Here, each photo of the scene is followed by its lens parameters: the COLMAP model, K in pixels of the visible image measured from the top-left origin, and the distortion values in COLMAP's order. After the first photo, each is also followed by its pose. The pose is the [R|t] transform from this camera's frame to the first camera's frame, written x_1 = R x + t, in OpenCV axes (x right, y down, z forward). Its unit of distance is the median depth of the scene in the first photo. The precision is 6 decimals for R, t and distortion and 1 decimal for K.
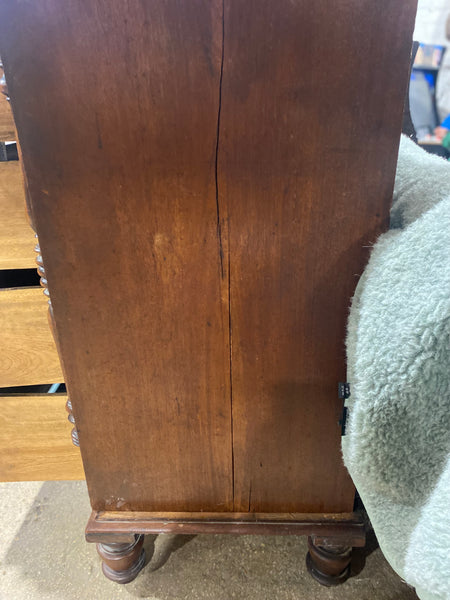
lens RADIAL K [[451.1, 0, 222.8], [0, 451.1, 297.8], [0, 0, 1]] dist [0.014851, -0.022847]
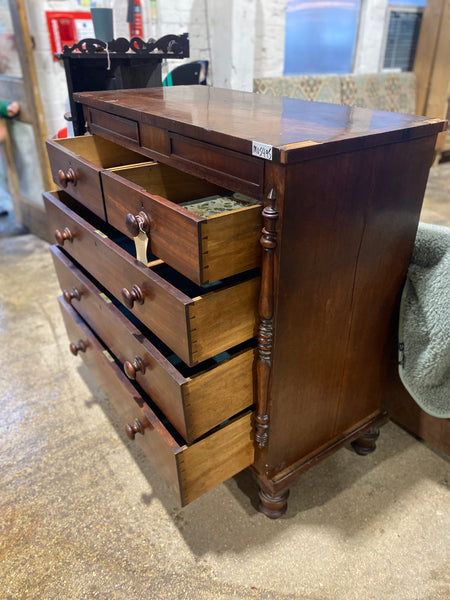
lens RADIAL K [[451.1, 0, 227.5], [0, 451.1, 305.6], [0, 0, 1]] dist [0.014851, -0.022847]
pose [[0.797113, -0.292718, 0.528136, -1.364544], [0.235245, 0.956079, 0.174850, -0.507554], [-0.556121, -0.015134, 0.830963, -0.225597]]
